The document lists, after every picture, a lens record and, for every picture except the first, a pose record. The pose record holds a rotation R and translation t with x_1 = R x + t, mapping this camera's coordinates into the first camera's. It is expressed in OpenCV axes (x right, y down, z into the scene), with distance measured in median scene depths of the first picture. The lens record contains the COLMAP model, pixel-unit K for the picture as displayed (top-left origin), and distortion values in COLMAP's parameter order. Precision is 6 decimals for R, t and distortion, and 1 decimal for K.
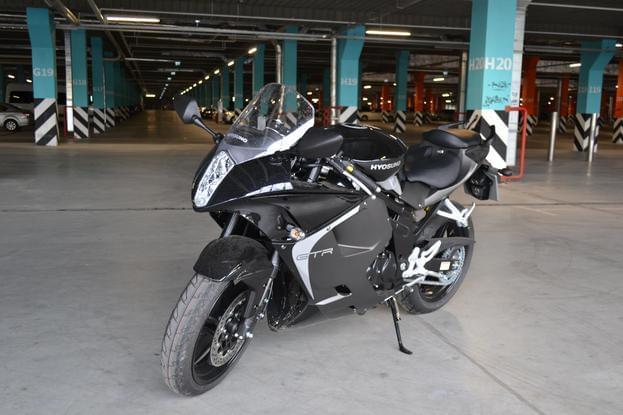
lens RADIAL K [[635.5, 0, 309.1], [0, 635.5, 208.1], [0, 0, 1]] dist [-0.011109, 0.000000]
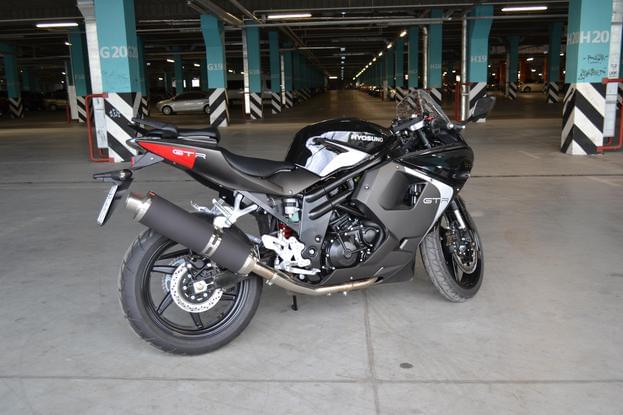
lens RADIAL K [[567.4, 0, 312.2], [0, 567.4, 220.0], [0, 0, 1]] dist [-0.026509, 0.000000]
pose [[0.954517, 0.020258, -0.297468, 0.395907], [0.002665, 0.997070, 0.076454, -0.006279], [0.298145, -0.073769, 0.951666, -0.008224]]
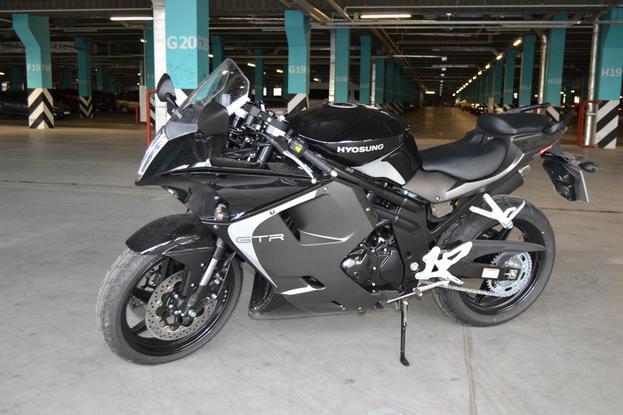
lens RADIAL K [[635.5, 0, 313.2], [0, 635.5, 207.7], [0, 0, 1]] dist [-0.011109, 0.000000]
pose [[0.904292, 0.064694, -0.421984, 0.349325], [-0.063371, 0.997842, 0.017177, 0.003935], [0.422185, 0.011208, 0.906440, 0.126940]]
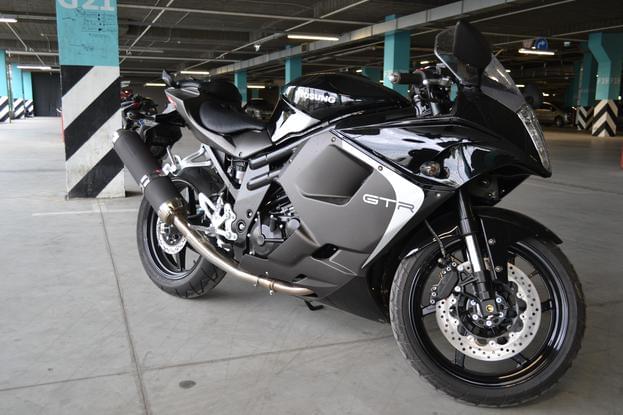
lens RADIAL K [[567.4, 0, 311.2], [0, 567.4, 207.5], [0, 0, 1]] dist [-0.026509, 0.000000]
pose [[0.145141, 0.148309, -0.978232, 0.794477], [-0.155776, 0.979796, 0.125433, -0.019823], [0.977071, 0.134180, 0.165311, 0.650497]]
